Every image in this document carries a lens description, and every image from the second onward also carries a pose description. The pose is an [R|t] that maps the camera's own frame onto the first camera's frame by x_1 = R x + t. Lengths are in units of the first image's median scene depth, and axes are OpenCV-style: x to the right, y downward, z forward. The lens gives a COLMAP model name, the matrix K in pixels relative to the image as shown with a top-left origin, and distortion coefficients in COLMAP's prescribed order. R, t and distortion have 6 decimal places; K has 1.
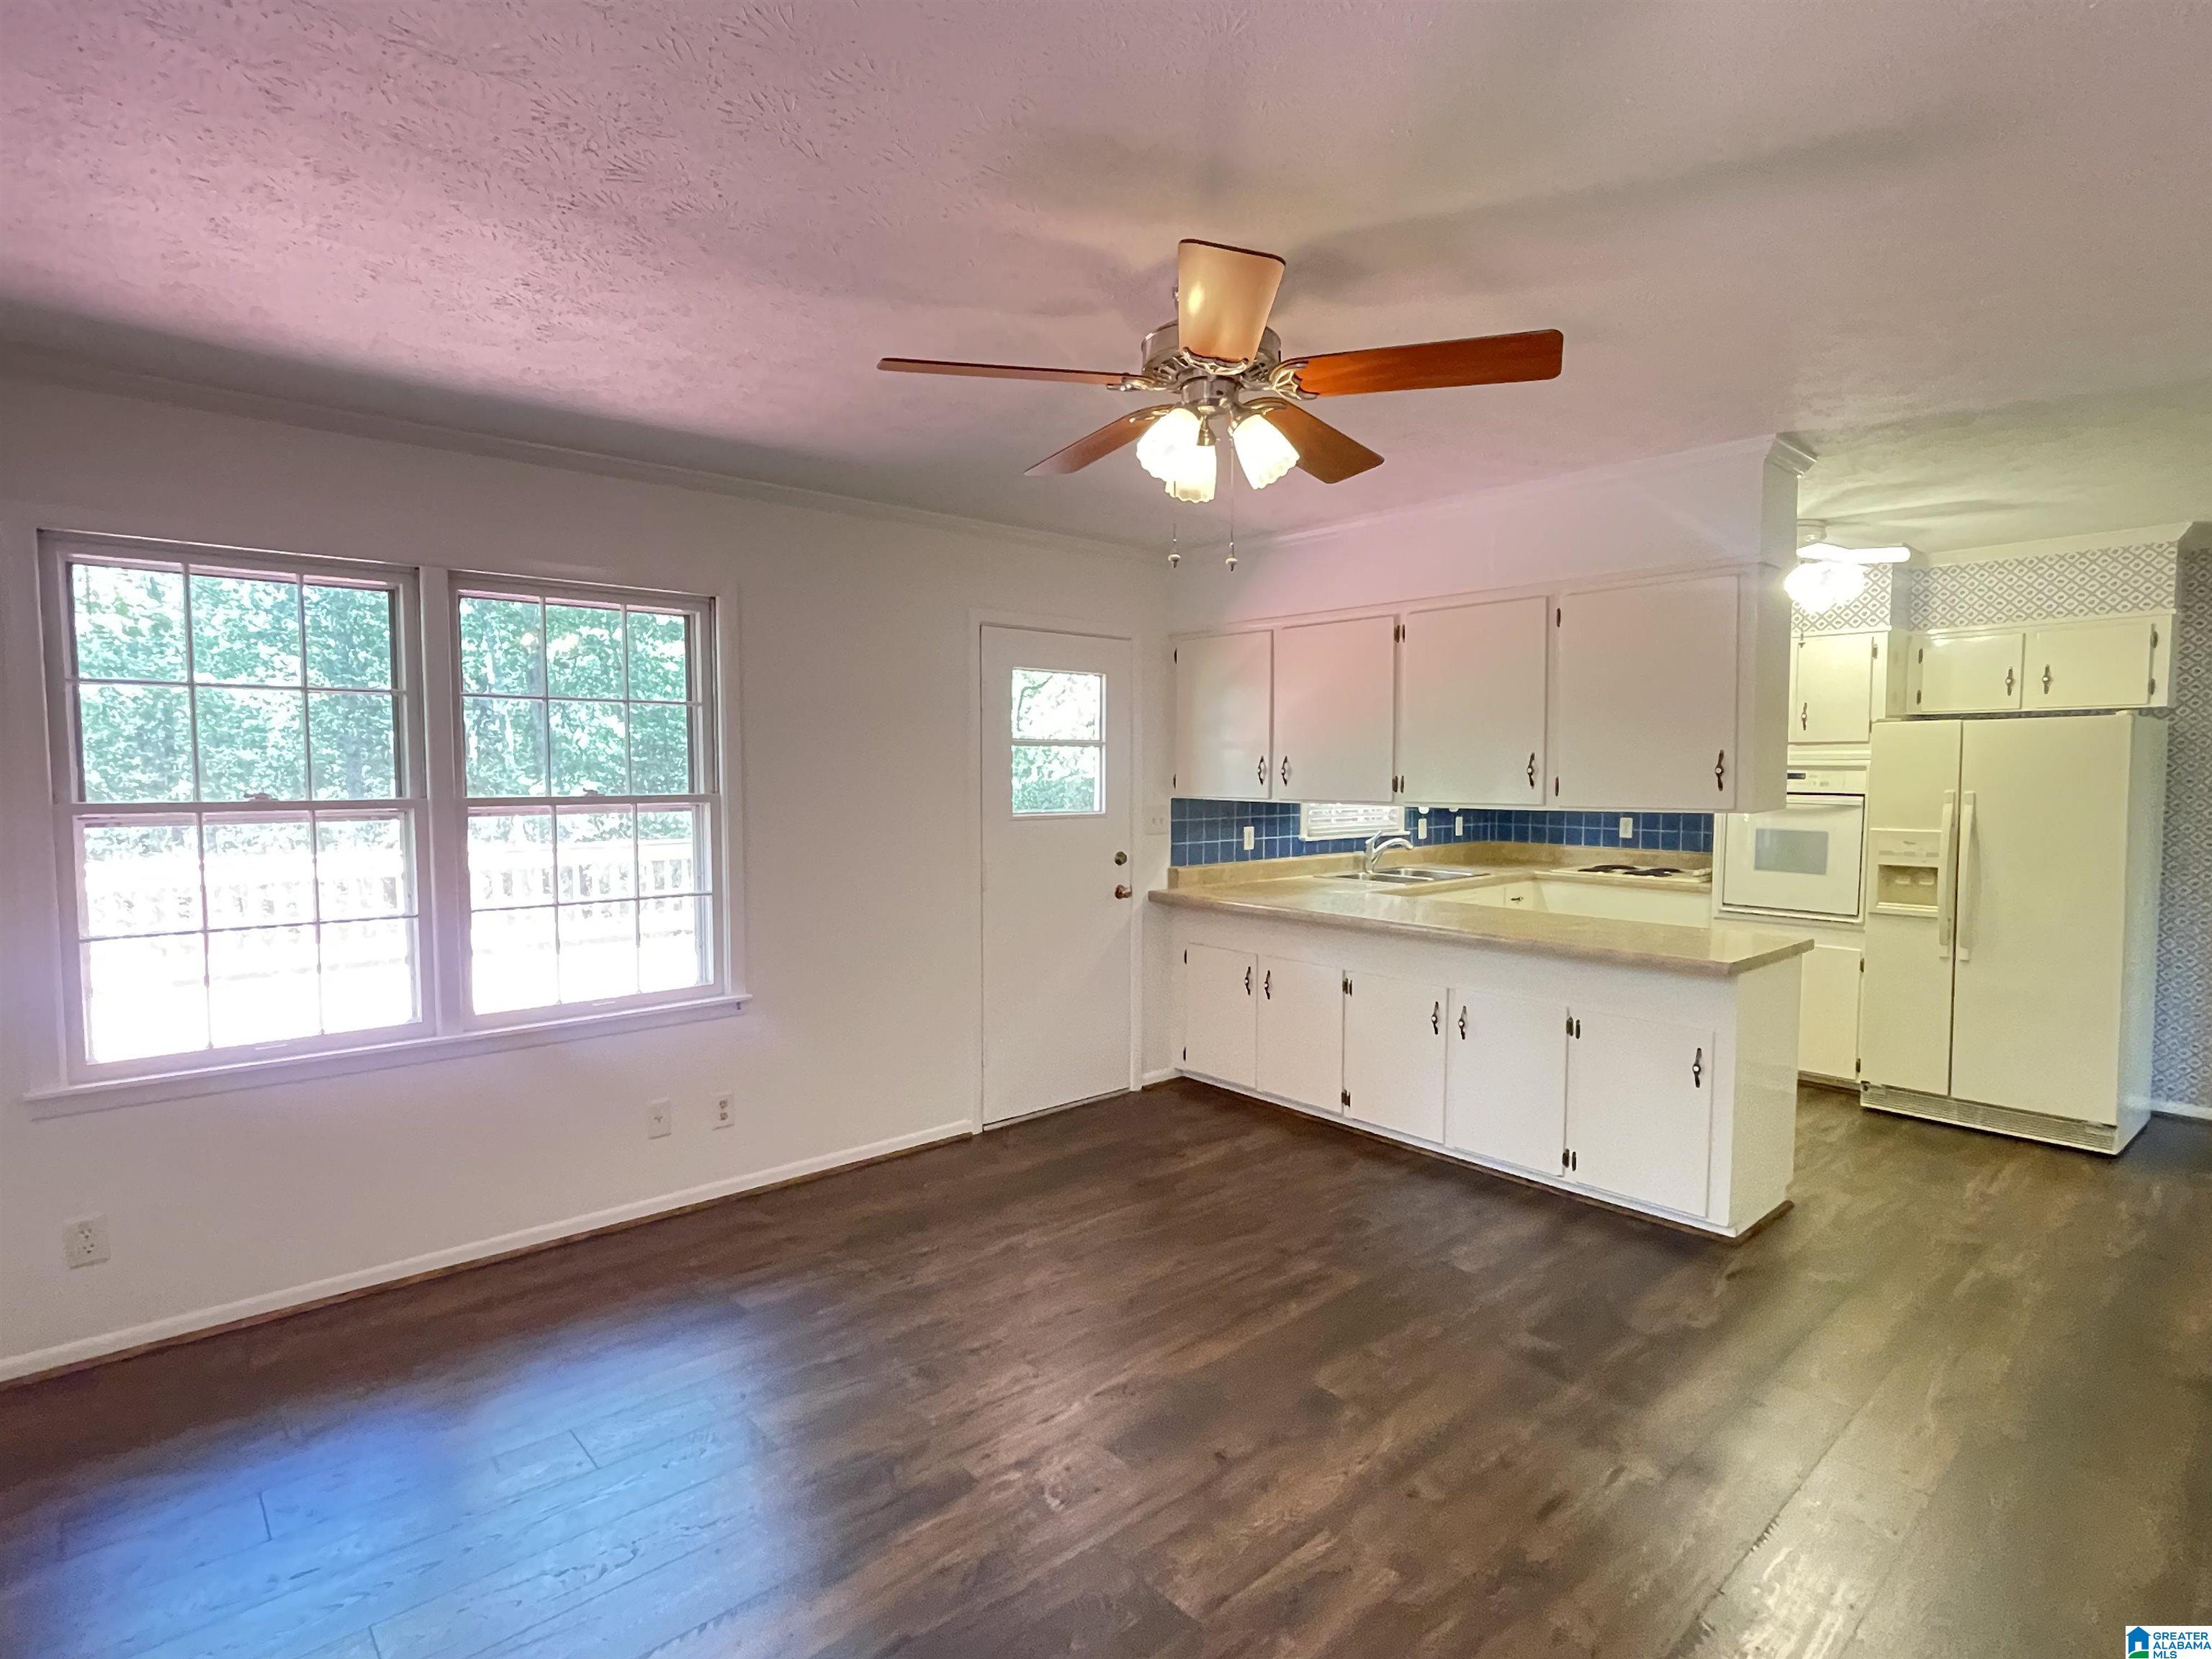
lens RADIAL K [[1131.9, 0, 1092.3], [0, 1131.9, 833.2], [0, 0, 1]] dist [-0.005722, 0.004270]
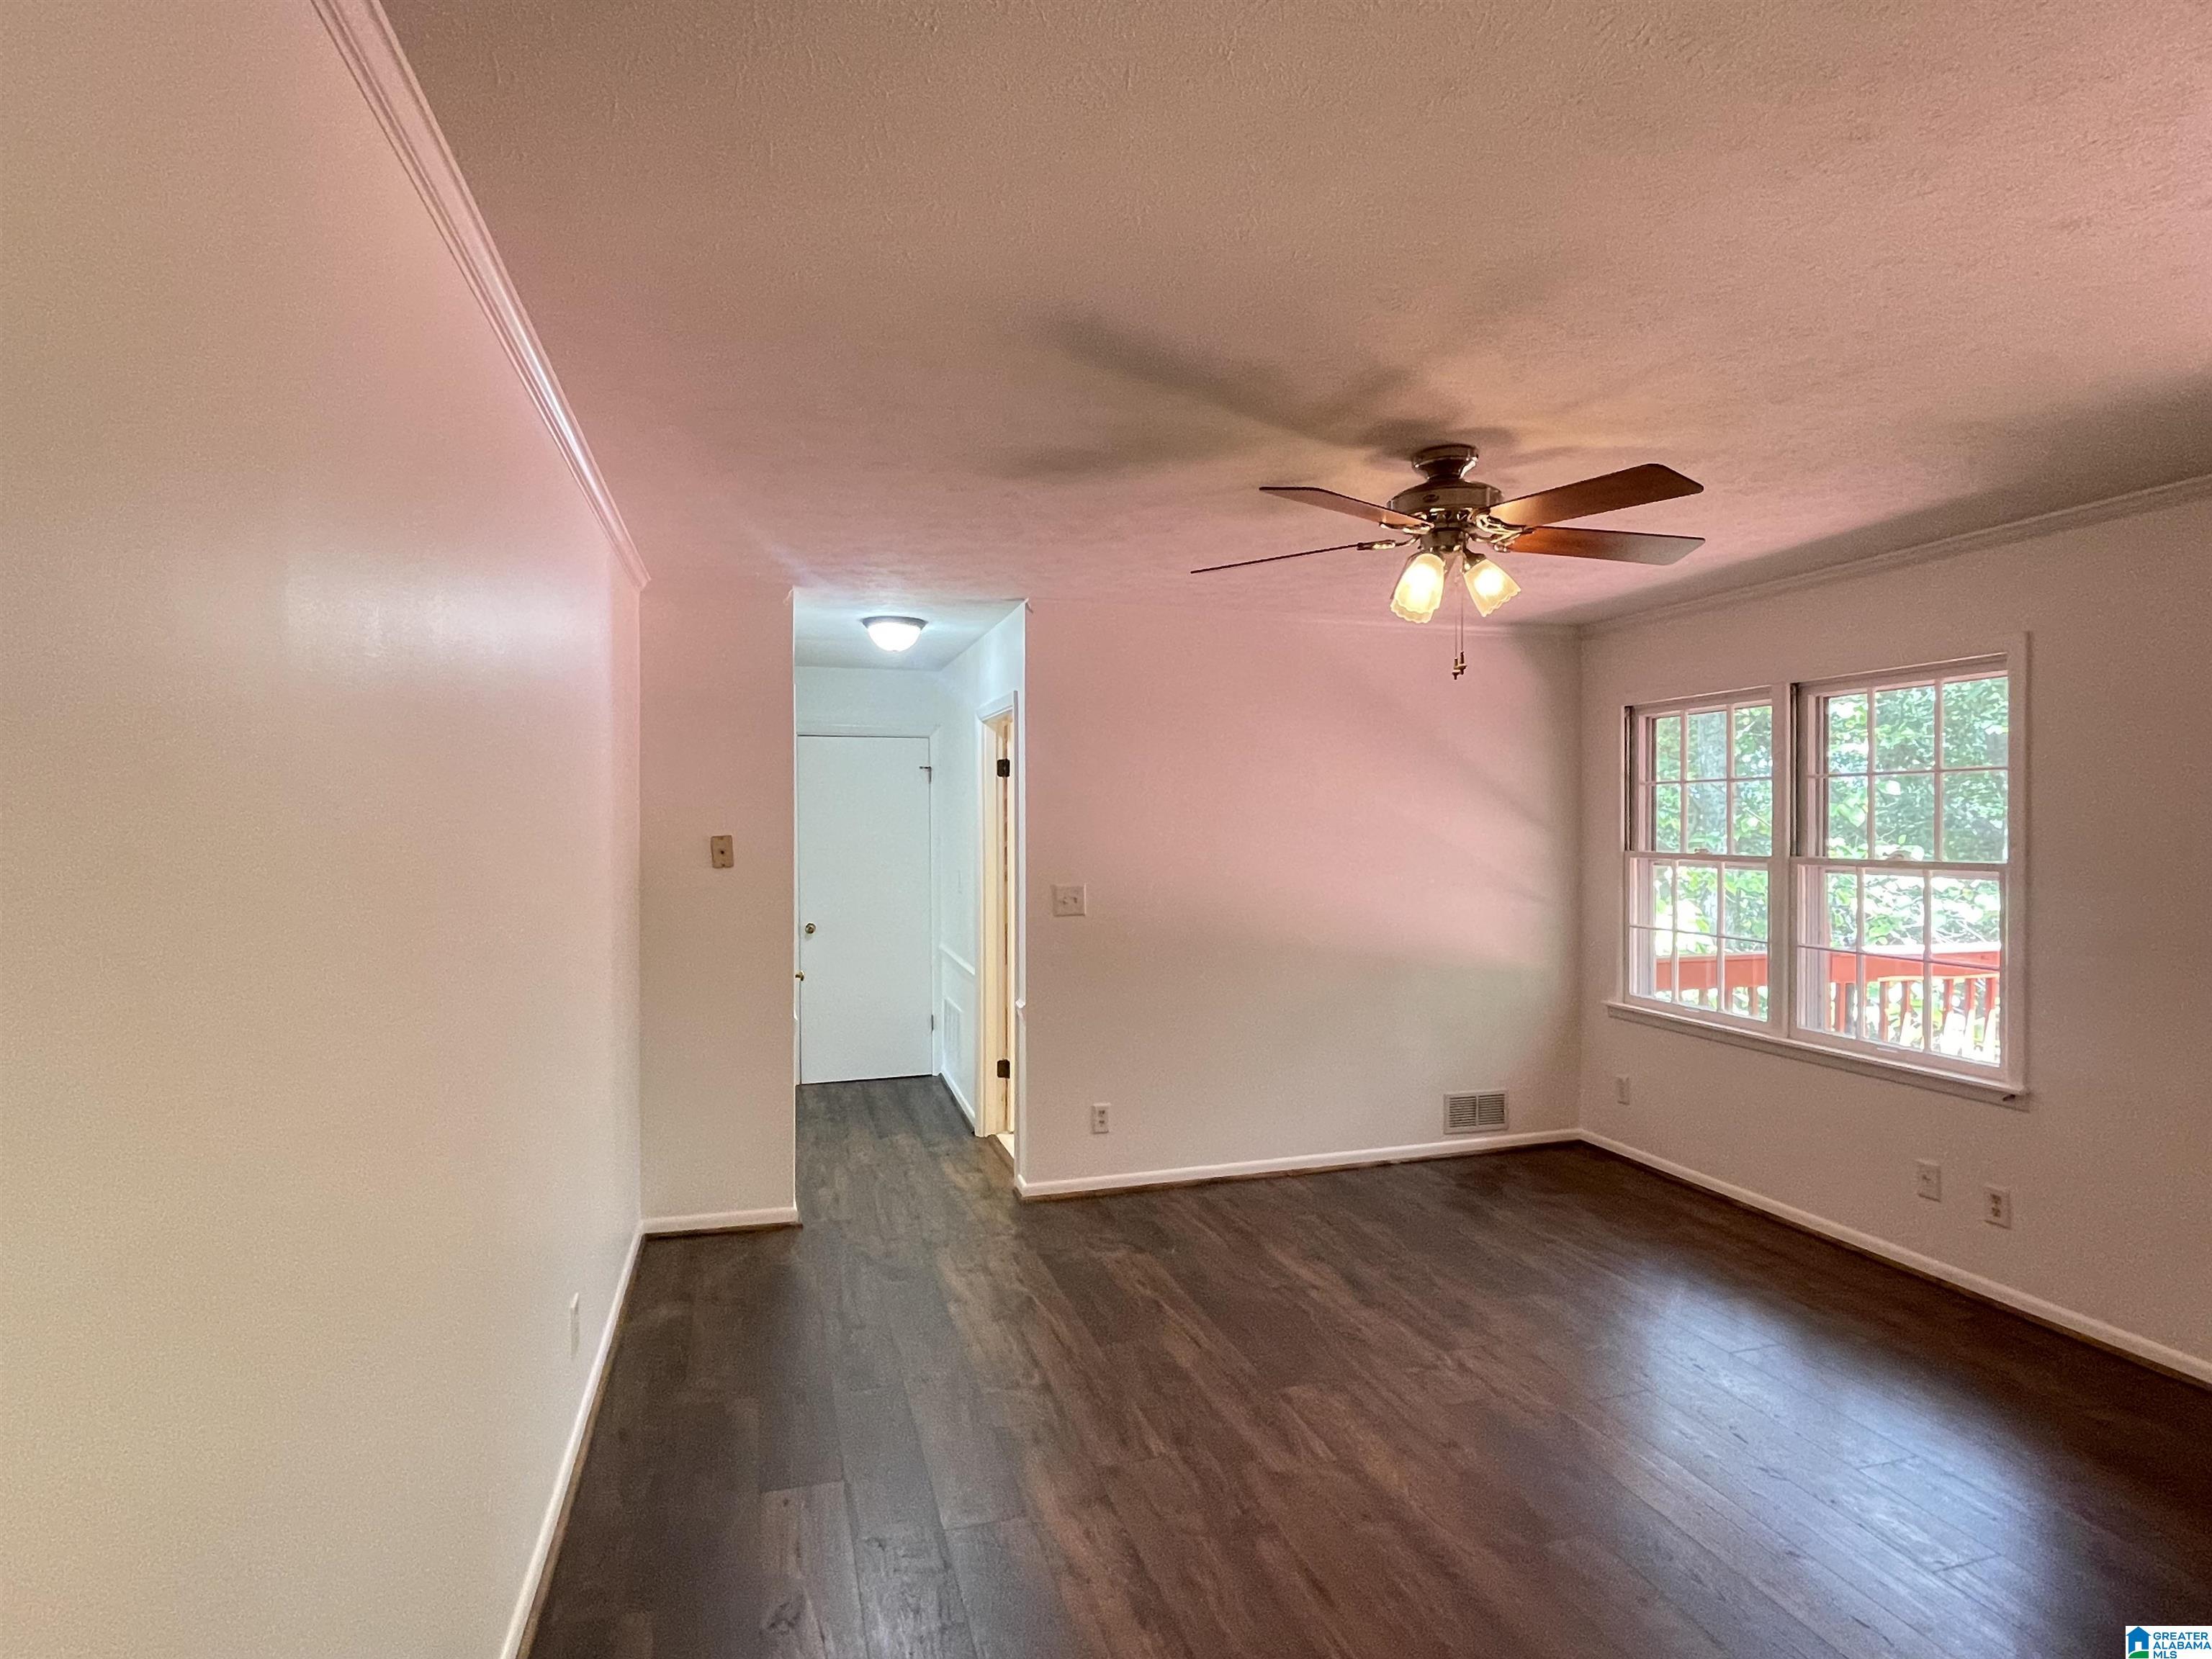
lens RADIAL K [[1131.9, 0, 1106.2], [0, 1131.9, 822.8], [0, 0, 1]] dist [-0.005722, 0.004270]
pose [[-0.418002, 0.003282, -0.908440, 0.753048], [-0.047275, 0.998560, 0.025360, -0.052369], [0.907215, 0.053548, -0.417245, 0.654741]]
